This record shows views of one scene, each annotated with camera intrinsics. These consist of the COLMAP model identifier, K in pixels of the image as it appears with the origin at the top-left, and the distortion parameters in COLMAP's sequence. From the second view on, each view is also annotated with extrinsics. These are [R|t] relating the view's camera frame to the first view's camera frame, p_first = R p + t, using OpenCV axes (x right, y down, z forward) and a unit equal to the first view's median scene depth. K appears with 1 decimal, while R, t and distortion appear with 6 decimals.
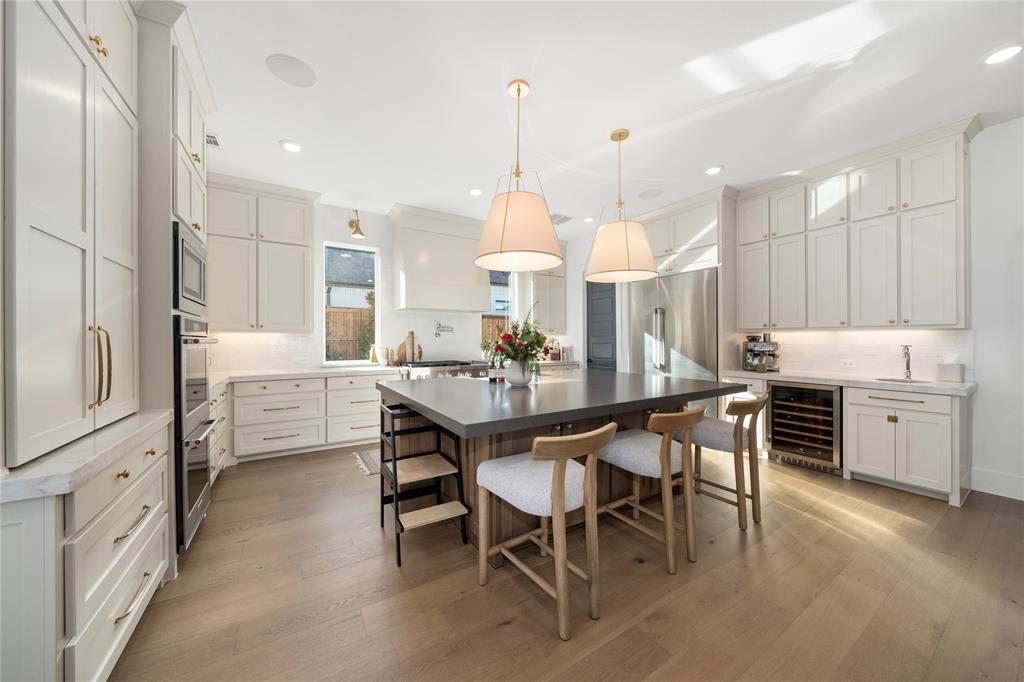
lens RADIAL K [[355.8, 0, 515.9], [0, 355.8, 337.6], [0, 0, 1]] dist [0.000316, -0.000290]
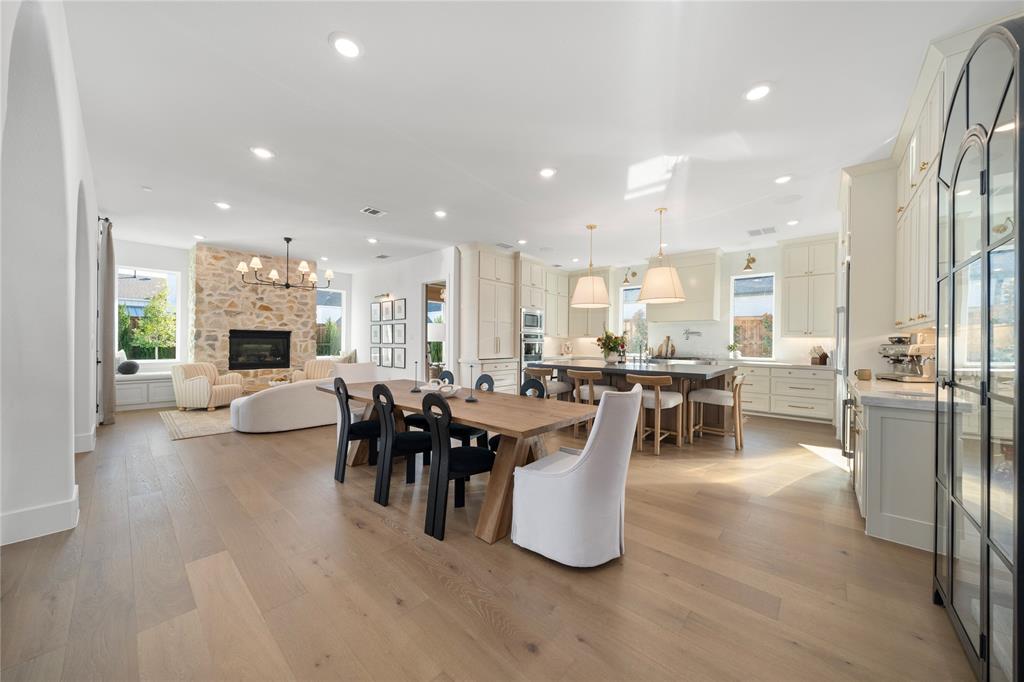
lens RADIAL K [[355.8, 0, 513.6], [0, 355.8, 343.5], [0, 0, 1]] dist [0.000316, -0.000290]
pose [[0.286039, 0.006627, -0.958195, 0.967641], [-0.001340, 0.999978, 0.006516, 0.004189], [0.958217, -0.000580, 0.286041, -0.040270]]
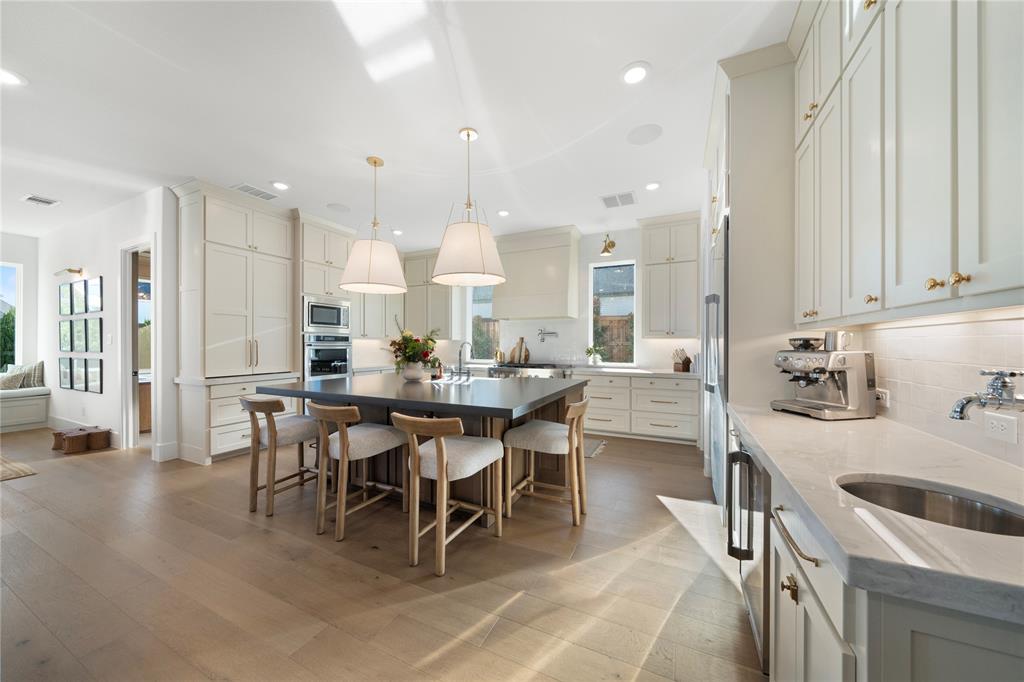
lens RADIAL K [[355.8, 0, 511.5], [0, 355.8, 343.9], [0, 0, 1]] dist [0.000316, -0.000290]
pose [[0.537692, 0.000104, -0.843141, 0.700329], [0.007158, 0.999963, 0.004688, -0.002004], [0.843111, -0.008556, 0.537672, 0.347759]]
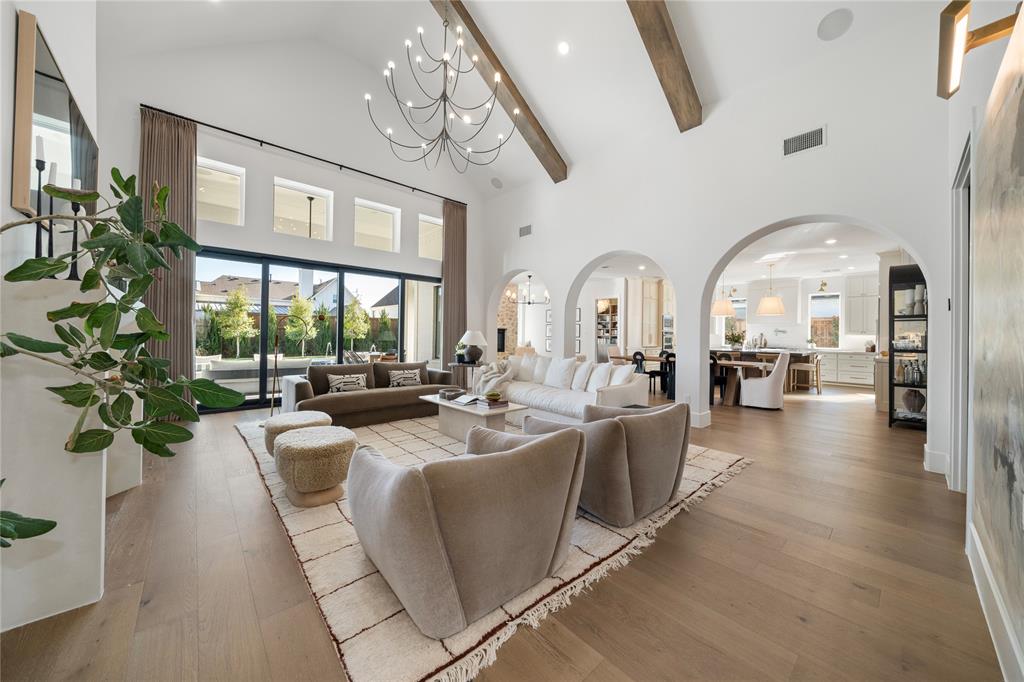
lens RADIAL K [[355.8, 0, 516.0], [0, 355.8, 334.1], [0, 0, 1]] dist [0.000316, -0.000290]
pose [[0.178139, 0.000387, -0.984005, 1.630423], [-0.007330, 0.999973, -0.000933, 0.000962], [0.983978, 0.007379, 0.178137, -0.895016]]
